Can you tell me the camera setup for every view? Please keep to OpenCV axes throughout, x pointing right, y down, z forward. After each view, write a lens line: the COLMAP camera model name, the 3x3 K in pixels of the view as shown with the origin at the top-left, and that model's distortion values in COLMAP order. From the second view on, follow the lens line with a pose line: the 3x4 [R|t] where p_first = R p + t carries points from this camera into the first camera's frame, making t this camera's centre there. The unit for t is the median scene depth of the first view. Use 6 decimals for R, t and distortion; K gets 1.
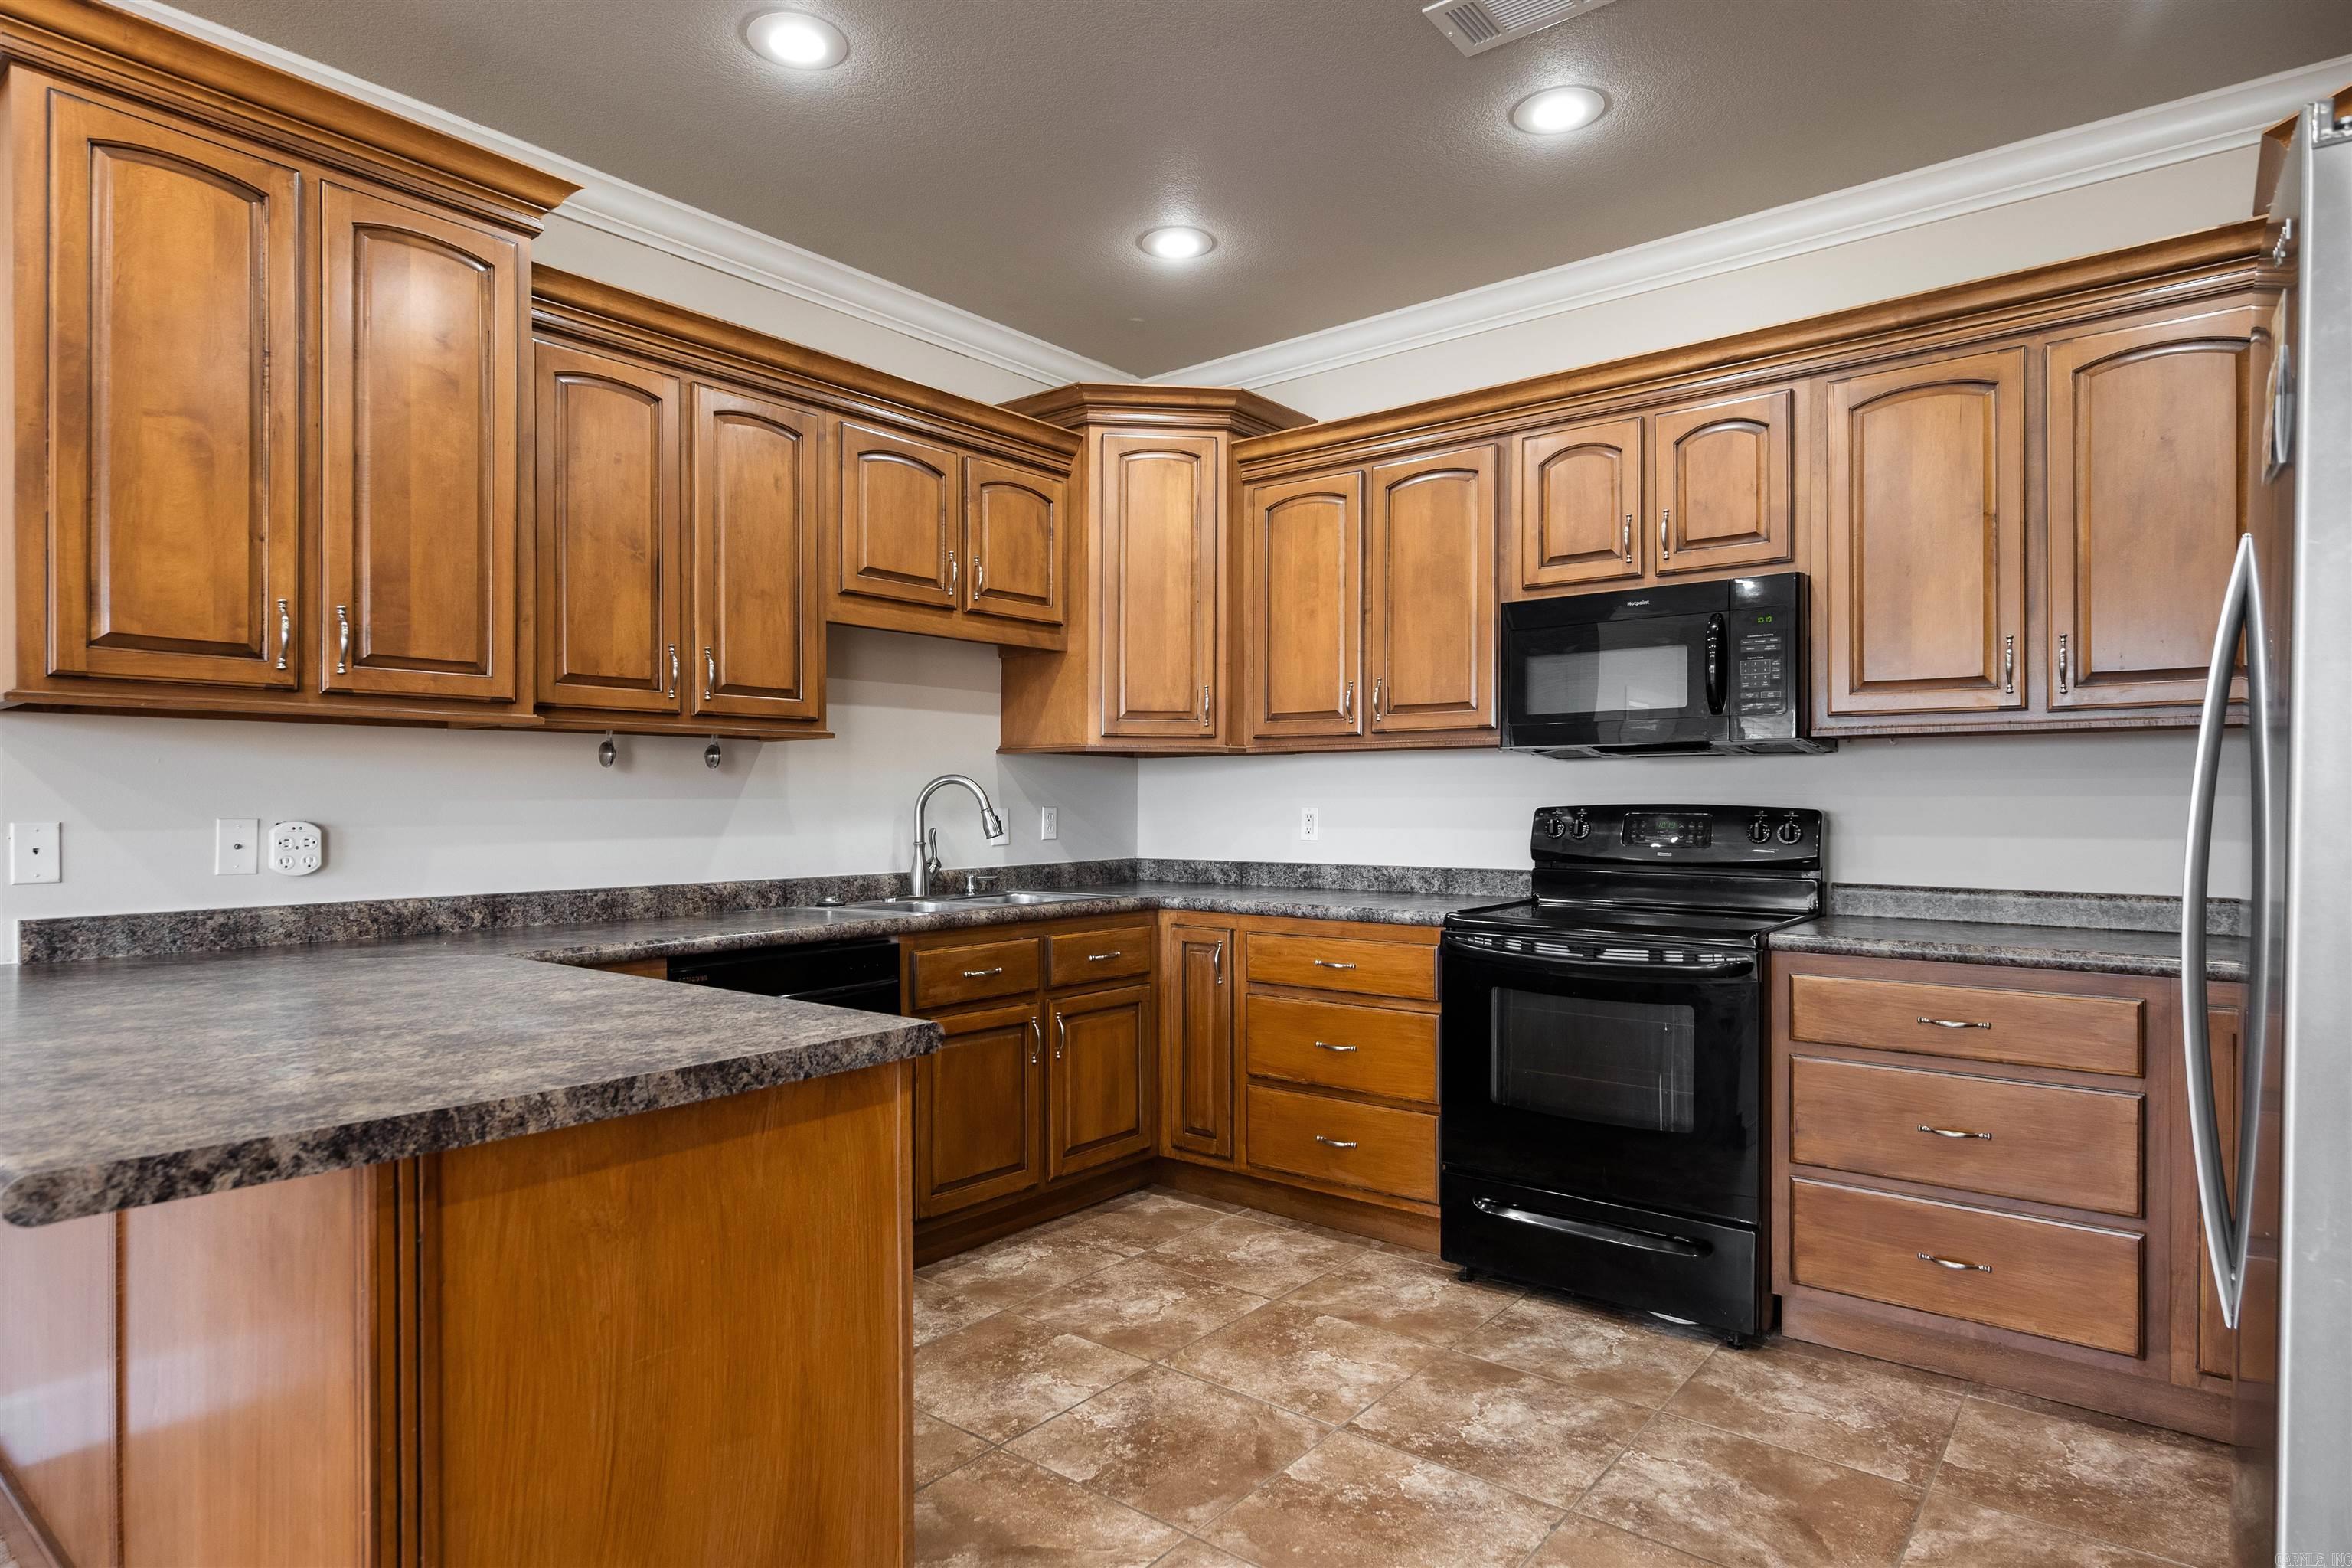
lens RADIAL K [[1289.9, 0, 1174.9], [0, 1289.9, 805.5], [0, 0, 1]] dist [-0.000152, 0.000883]
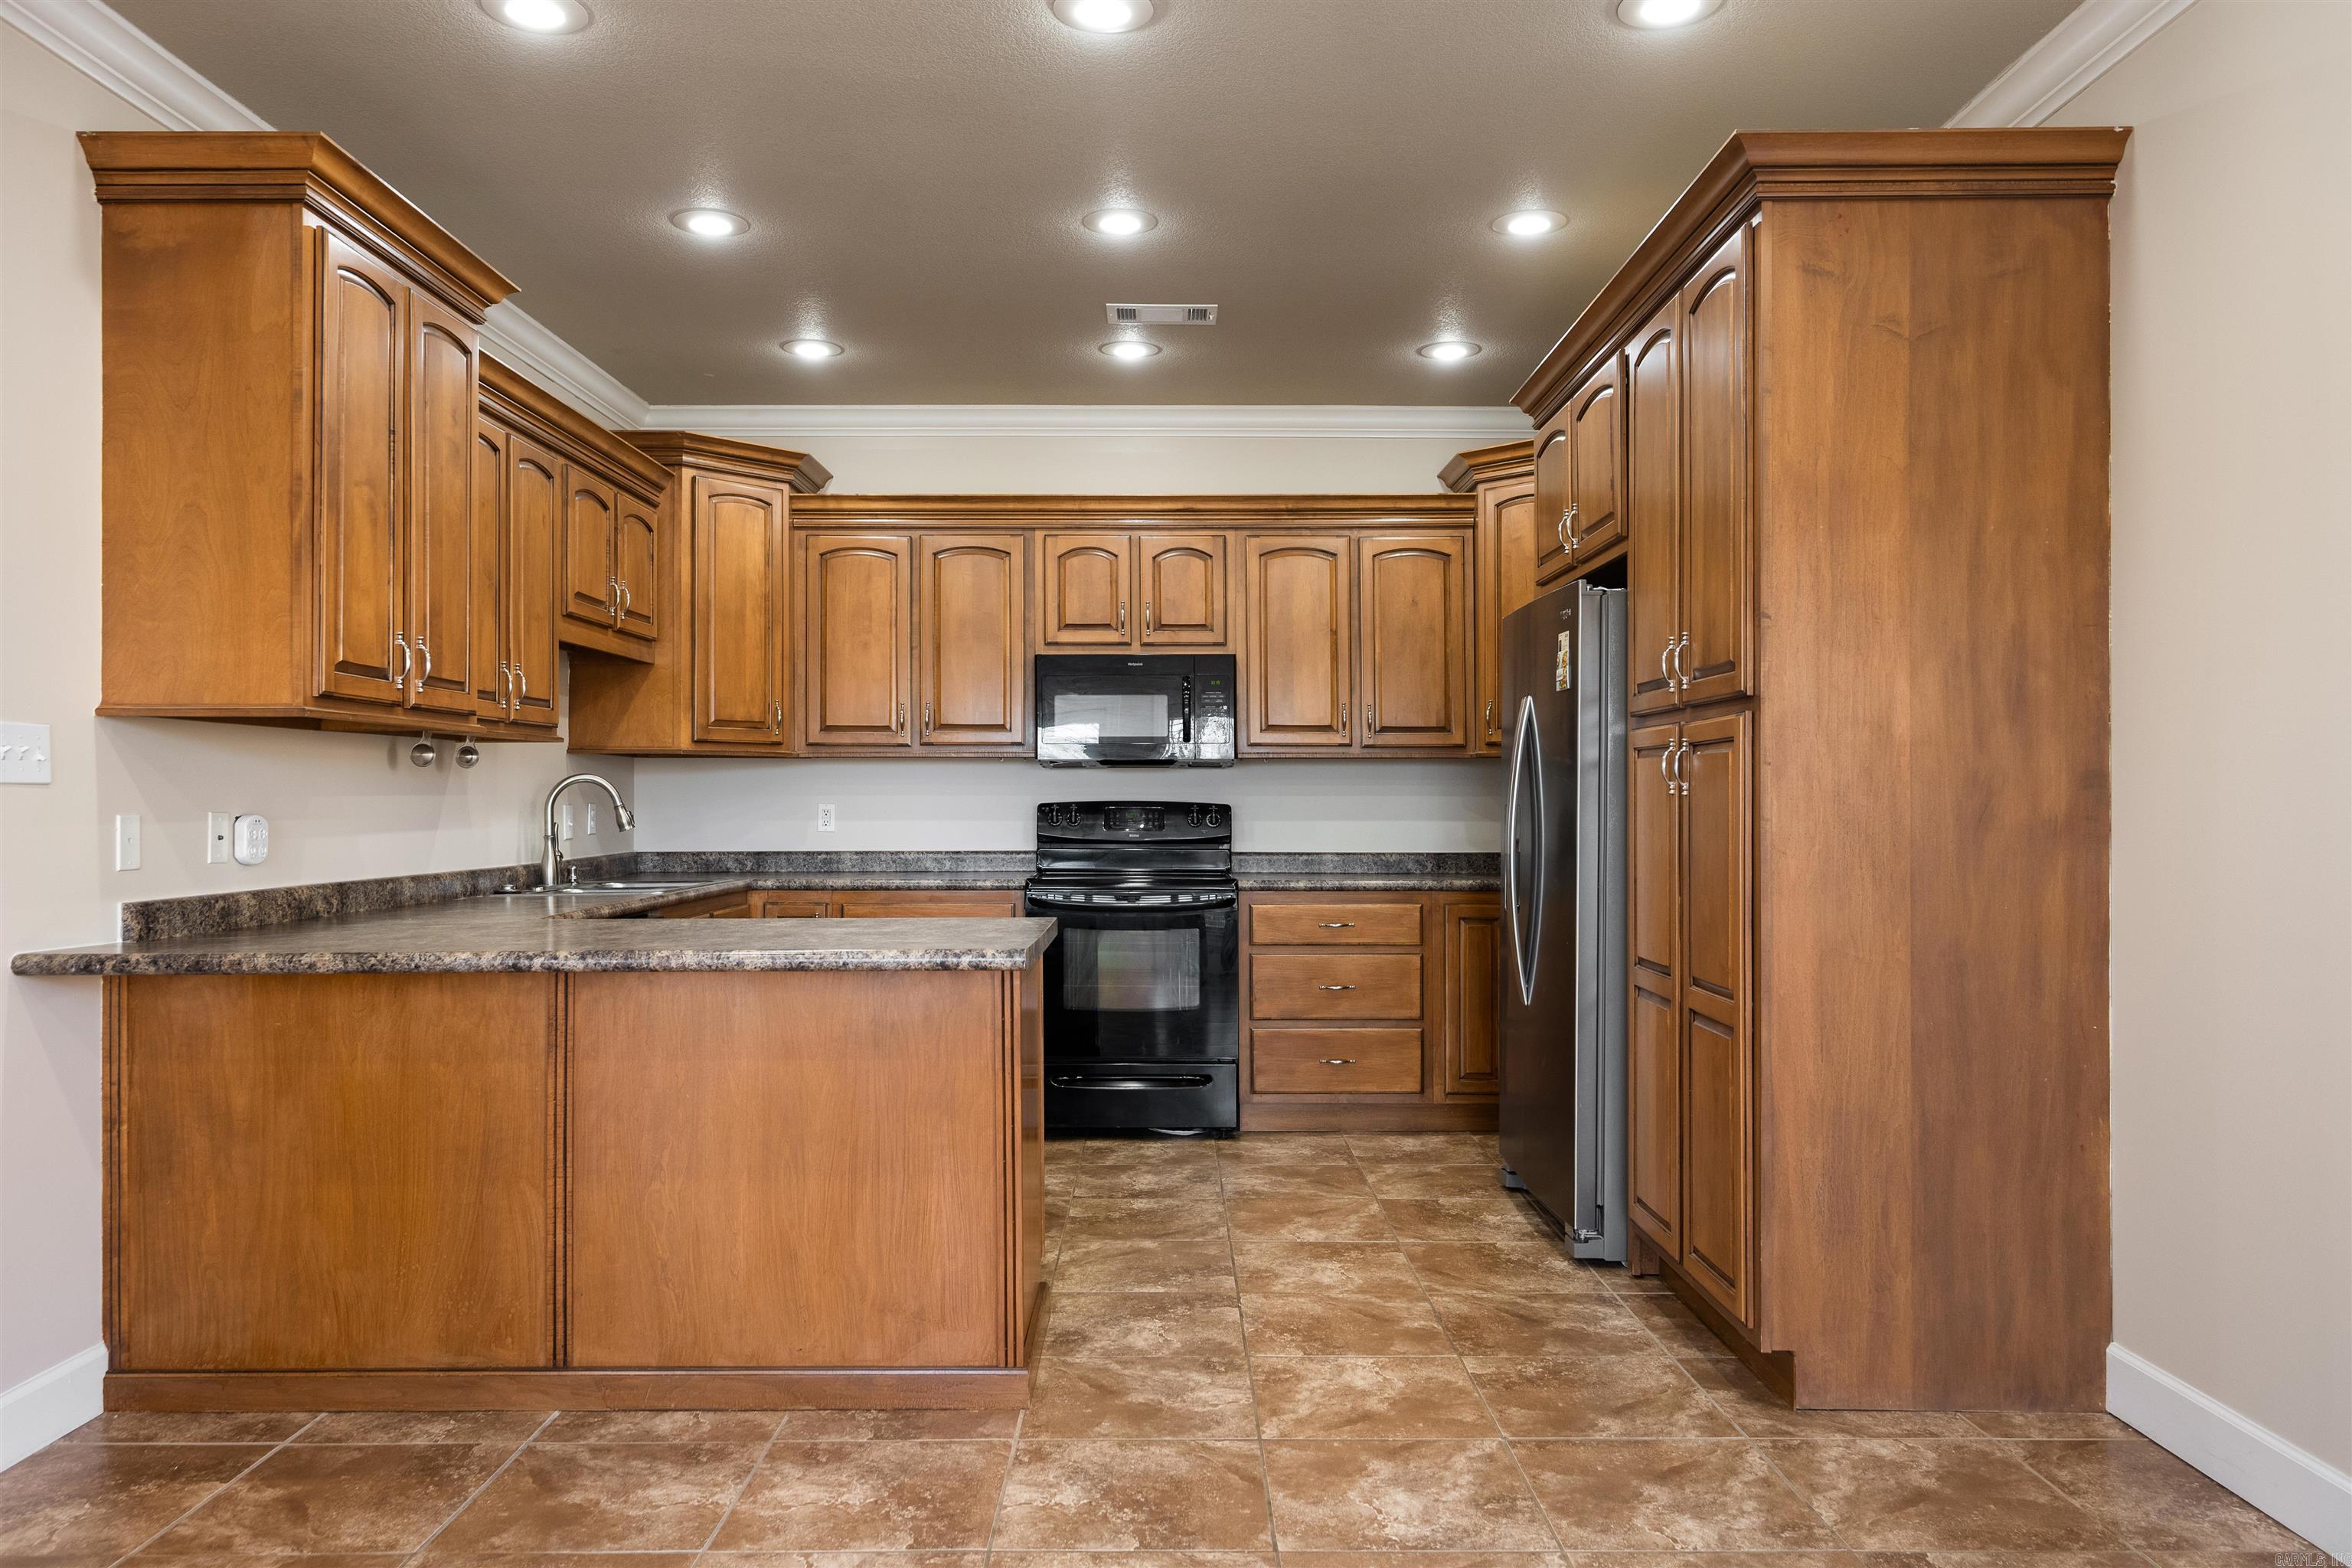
lens RADIAL K [[1626.4, 0, 1176.0], [0, 1626.4, 784.0], [0, 0, 1]] dist [0.004515, 0.000388]
pose [[0.776082, 0.007288, 0.630590, -0.735972], [0.000707, 0.999923, -0.012426, 0.002749], [-0.630631, 0.010090, 0.776017, -0.445509]]
